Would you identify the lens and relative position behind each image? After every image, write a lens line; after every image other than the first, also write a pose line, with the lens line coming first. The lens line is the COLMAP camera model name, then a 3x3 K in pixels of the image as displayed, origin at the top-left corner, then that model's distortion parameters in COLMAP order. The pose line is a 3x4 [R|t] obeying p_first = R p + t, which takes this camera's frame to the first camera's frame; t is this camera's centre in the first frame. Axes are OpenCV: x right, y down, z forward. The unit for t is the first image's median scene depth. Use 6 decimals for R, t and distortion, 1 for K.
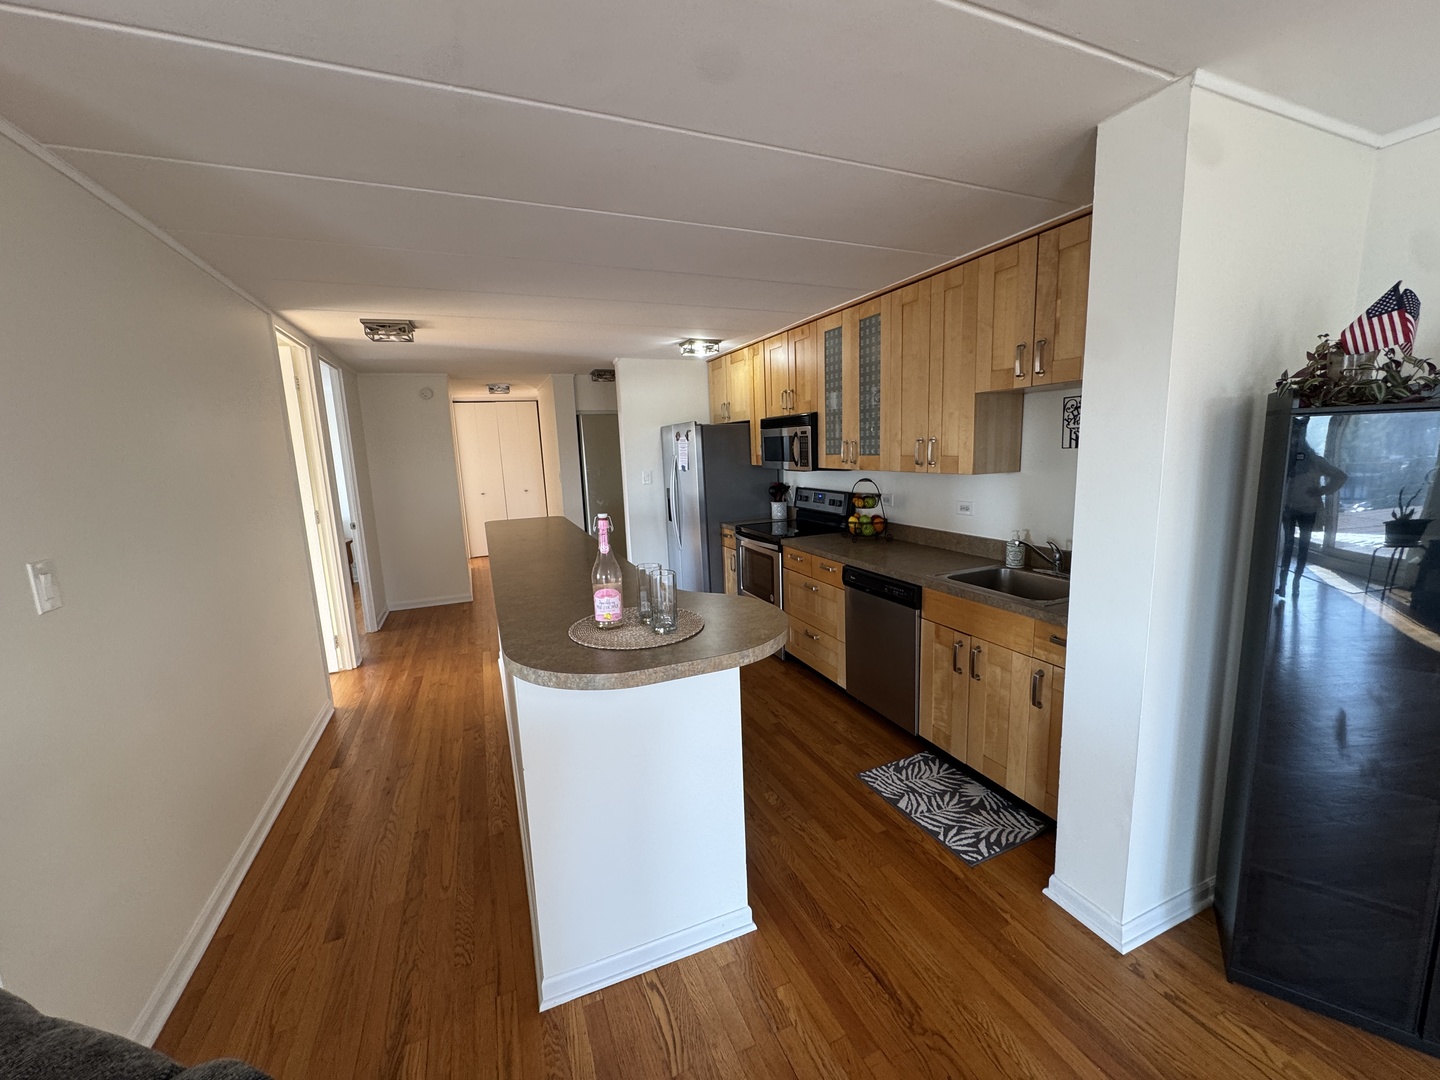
lens RADIAL K [[573.4, 0, 720.0], [0, 573.4, 537.3], [0, 0, 1]] dist [-0.002244, 0.000198]
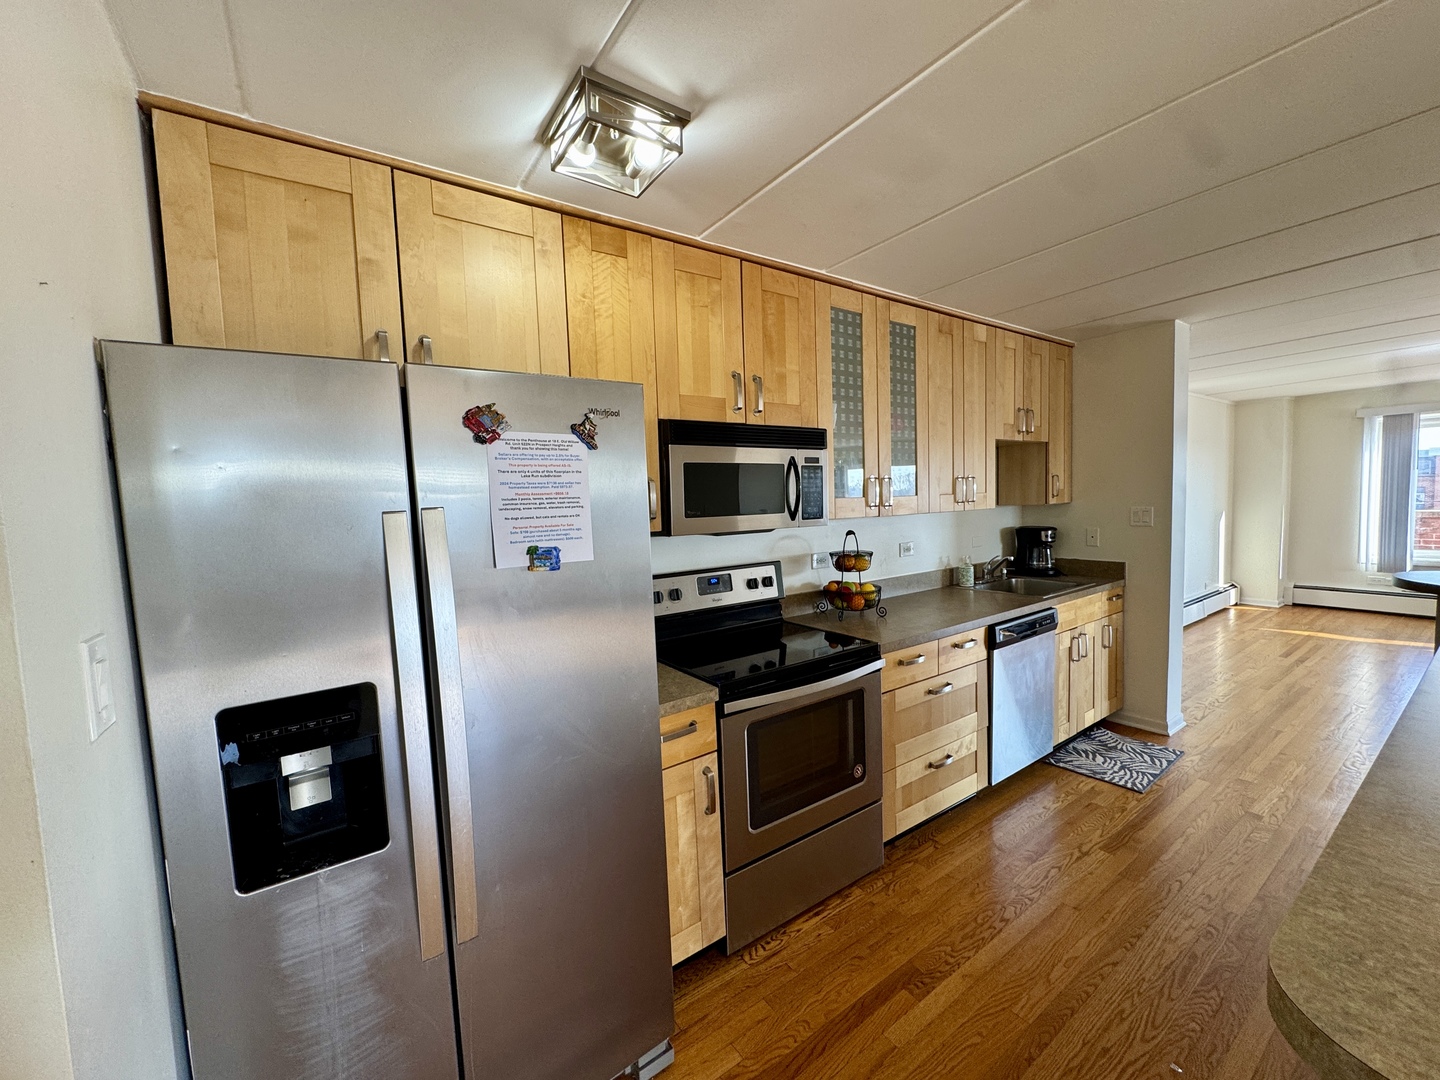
lens RADIAL K [[573.4, 0, 720.0], [0, 573.4, 537.3], [0, 0, 1]] dist [-0.002244, 0.000198]
pose [[-0.206203, -0.025326, 0.978181, -0.432988], [0.195835, 0.978372, 0.066613, -0.179227], [-0.958712, 0.205297, -0.196784, 1.331902]]
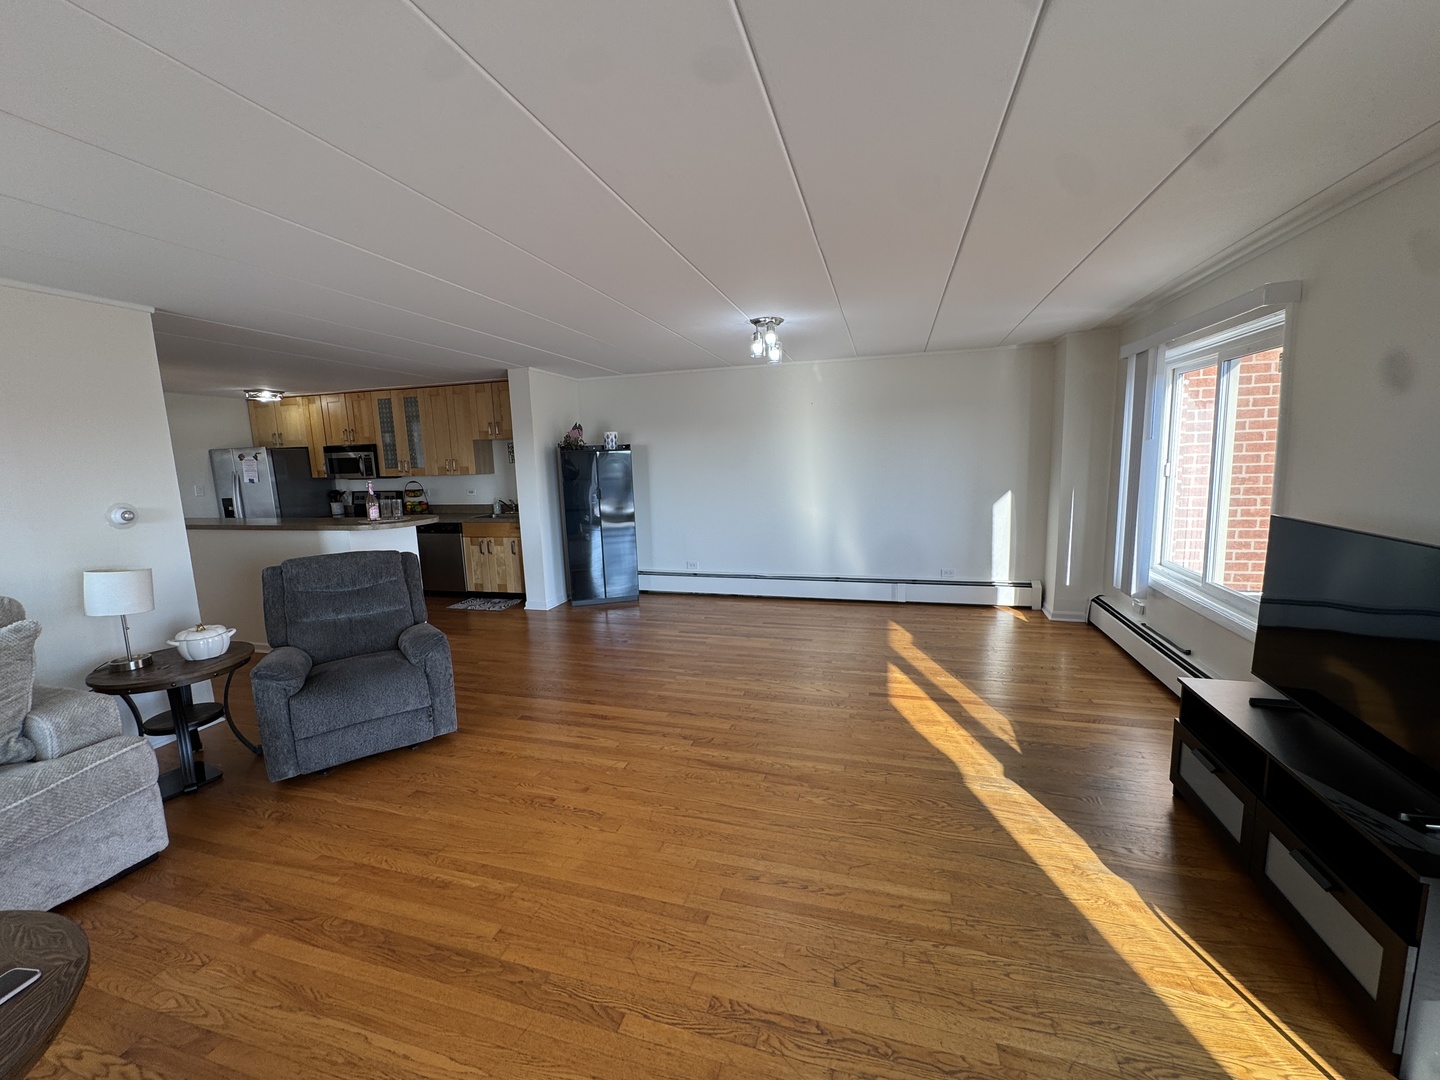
lens RADIAL K [[573.4, 0, 720.0], [0, 573.4, 537.3], [0, 0, 1]] dist [-0.002244, 0.000198]
pose [[0.631162, -0.094067, 0.769926, -0.566259], [0.129709, 0.991442, 0.014799, 0.179513], [-0.764729, 0.090526, 0.637961, -0.921511]]
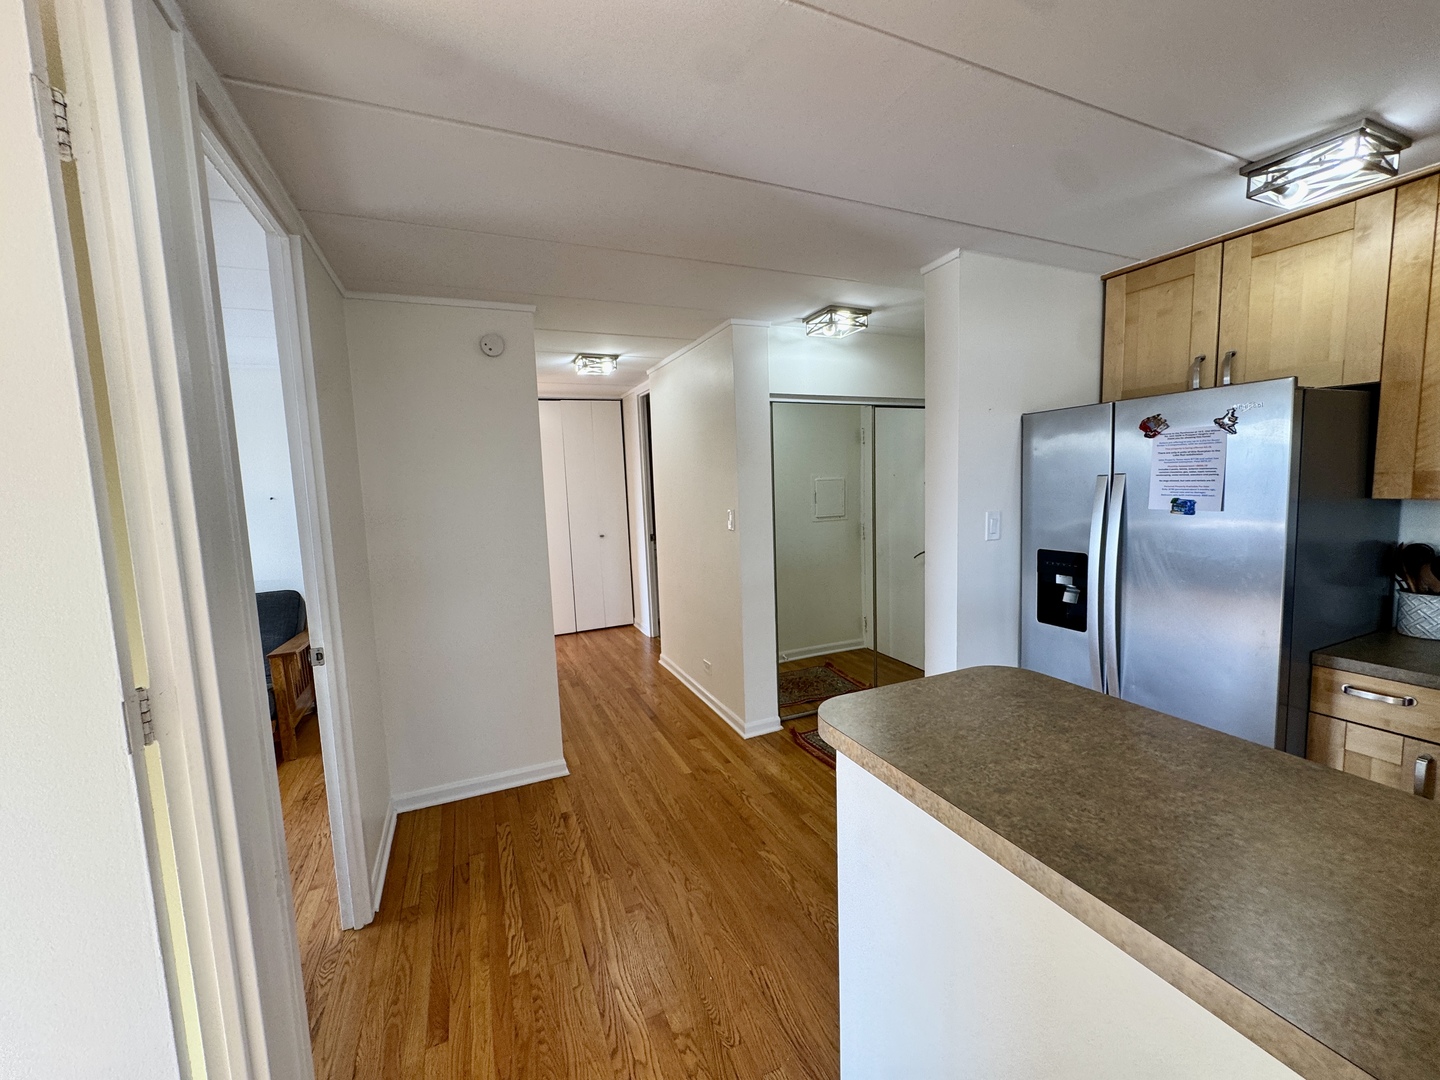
lens RADIAL K [[573.4, 0, 720.0], [0, 573.4, 537.3], [0, 0, 1]] dist [-0.002244, 0.000198]
pose [[0.999821, 0.003616, 0.018571, -0.526196], [-0.002586, 0.998471, -0.055213, -0.105952], [-0.018742, 0.055155, 0.998302, 0.844560]]
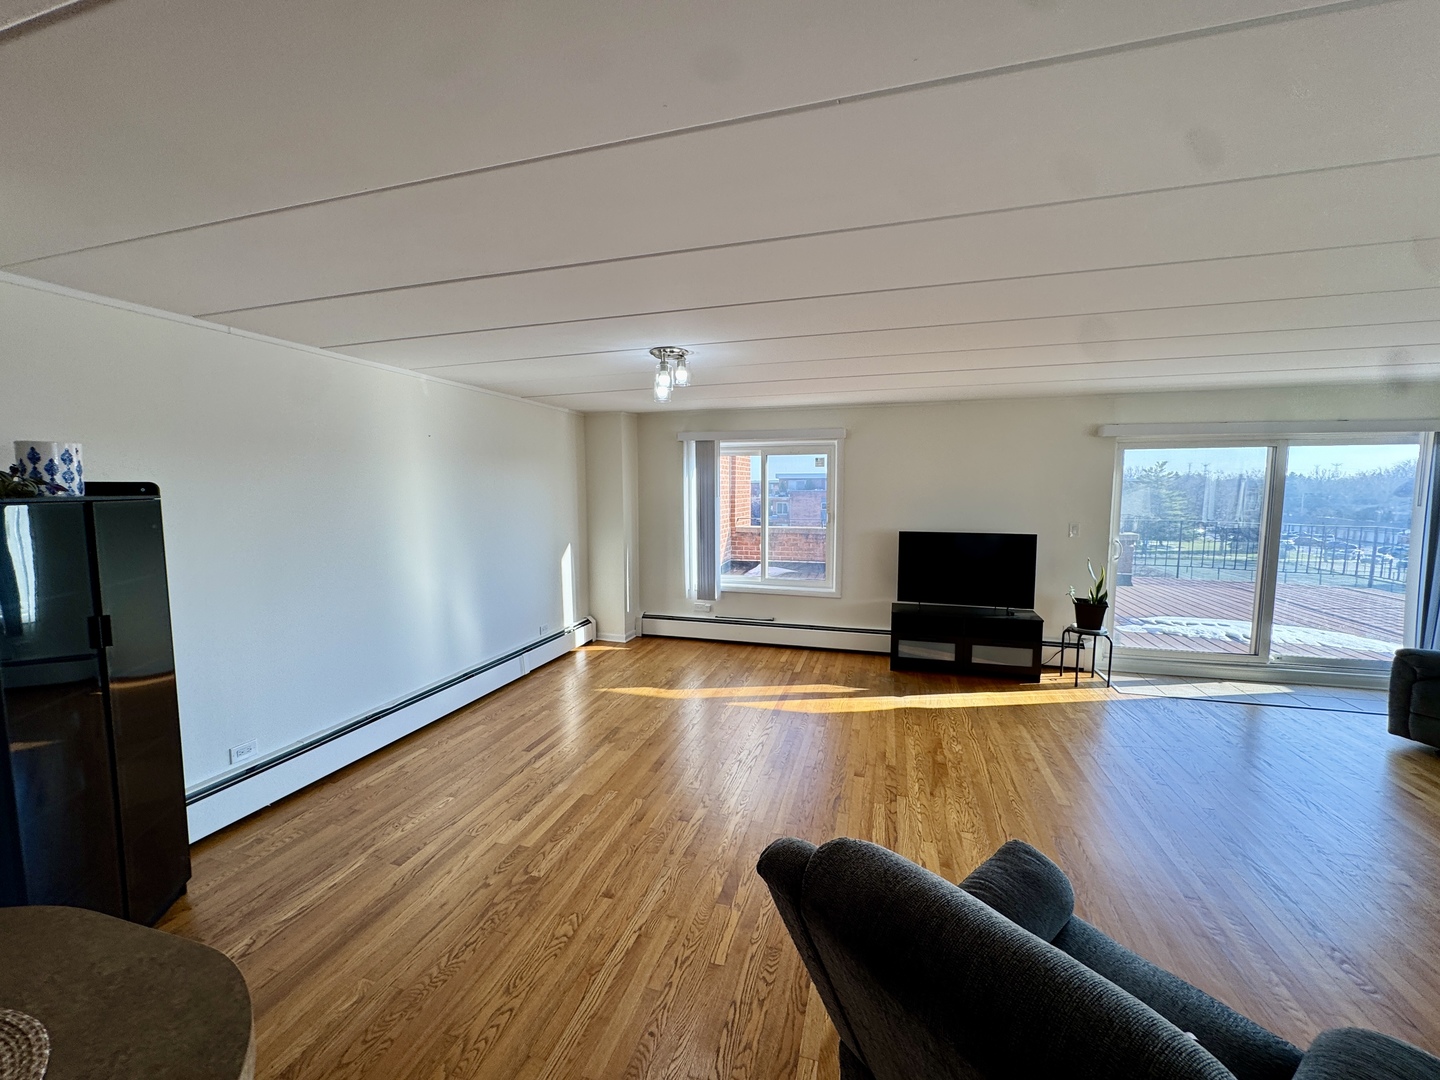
lens RADIAL K [[573.4, 0, 720.0], [0, 573.4, 537.3], [0, 0, 1]] dist [-0.002244, 0.000198]
pose [[-0.775014, -0.014385, 0.631781, -0.292063], [0.131387, 0.974227, 0.183356, -0.063056], [-0.618135, 0.225112, -0.753149, 0.356078]]
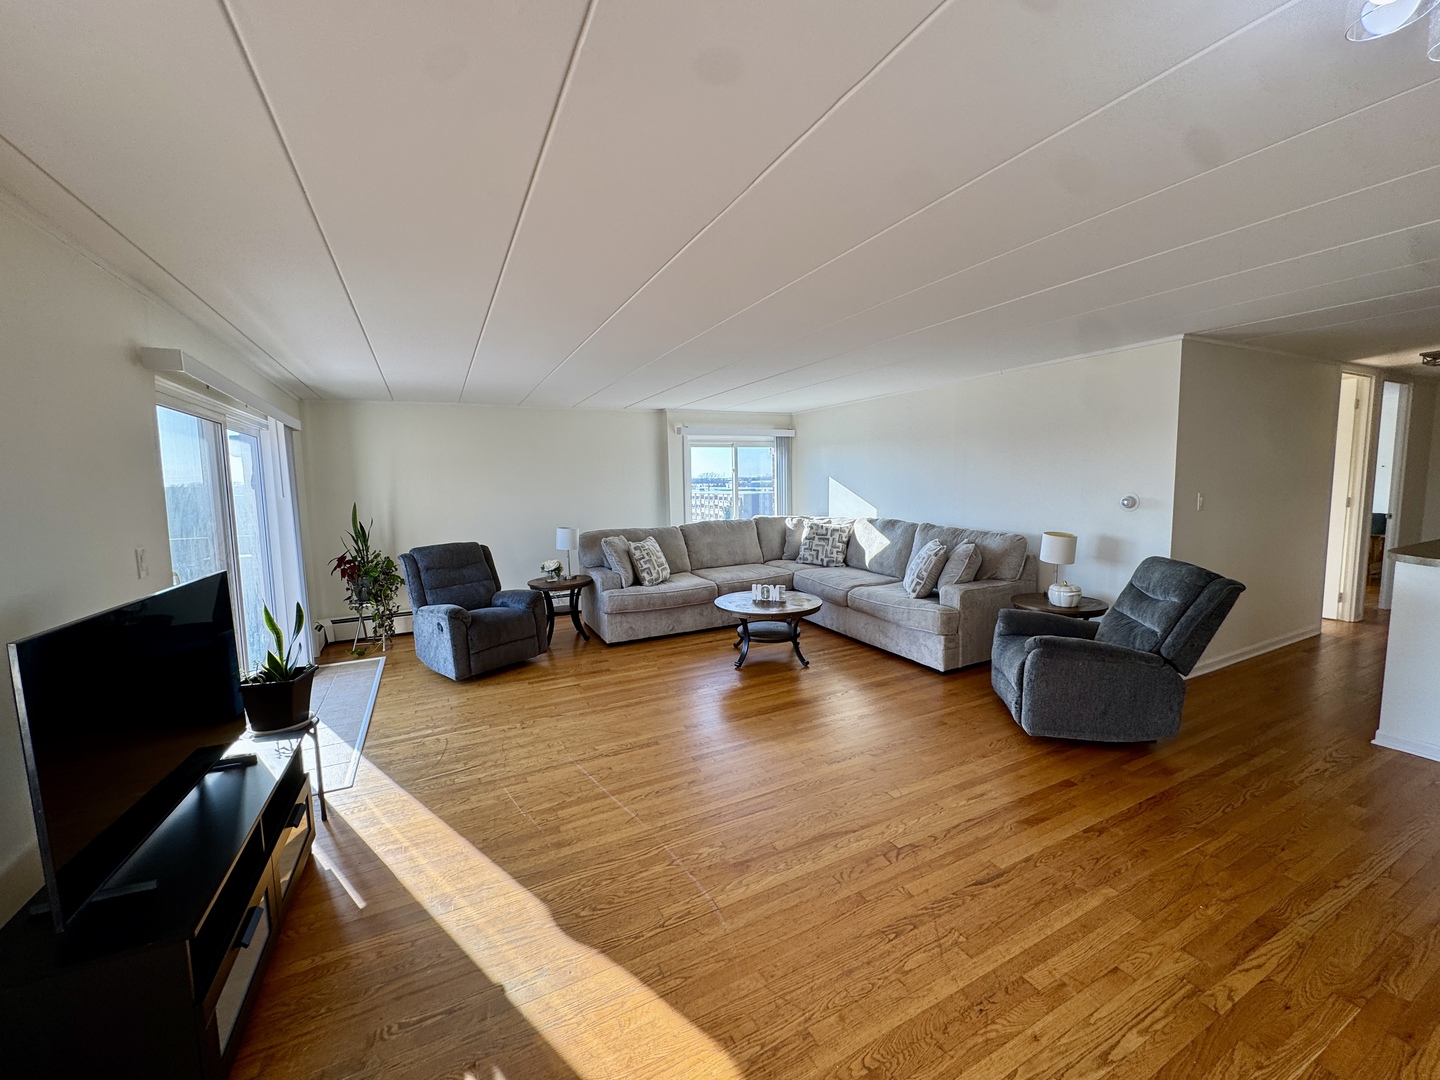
lens RADIAL K [[573.4, 0, 720.0], [0, 573.4, 537.3], [0, 0, 1]] dist [-0.002244, 0.000198]
pose [[0.068772, 0.134630, -0.988507, 0.594757], [-0.135748, 0.982900, 0.124422, 0.087668], [0.988354, 0.125631, 0.085871, -0.629745]]
